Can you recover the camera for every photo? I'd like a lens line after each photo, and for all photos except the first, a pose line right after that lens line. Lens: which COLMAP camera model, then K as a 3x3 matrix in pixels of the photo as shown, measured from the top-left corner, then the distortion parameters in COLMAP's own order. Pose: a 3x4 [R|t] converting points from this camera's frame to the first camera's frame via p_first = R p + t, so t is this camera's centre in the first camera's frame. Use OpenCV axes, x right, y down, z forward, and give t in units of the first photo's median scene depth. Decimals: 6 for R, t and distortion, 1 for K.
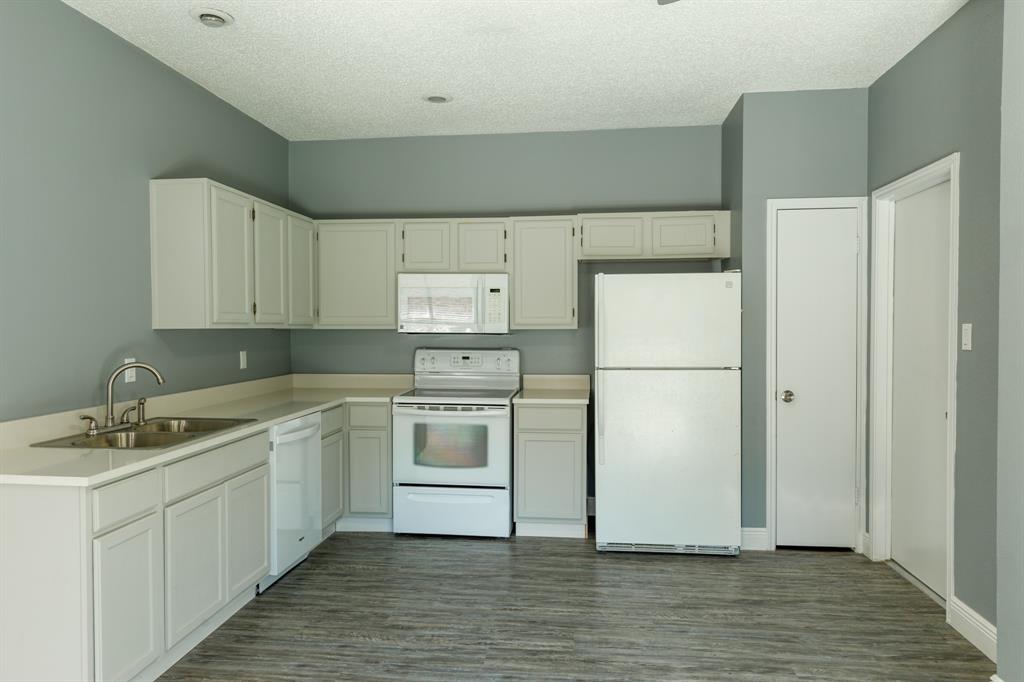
lens RADIAL K [[712.2, 0, 533.4], [0, 712.2, 342.9], [0, 0, 1]] dist [-0.005815, 0.009478]
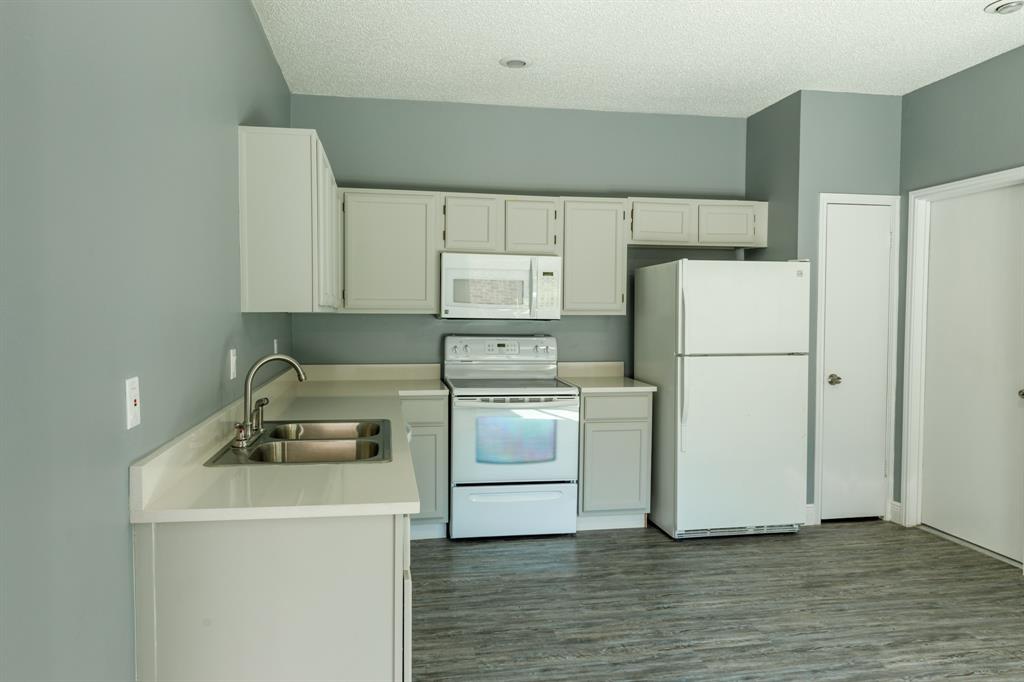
lens RADIAL K [[712.2, 0, 513.2], [0, 712.2, 338.4], [0, 0, 1]] dist [-0.005815, 0.009478]
pose [[0.956705, -0.003769, 0.291035, -0.415330], [-0.000187, 0.999908, 0.013566, -0.000812], [-0.291059, -0.013034, 0.956616, 0.121643]]
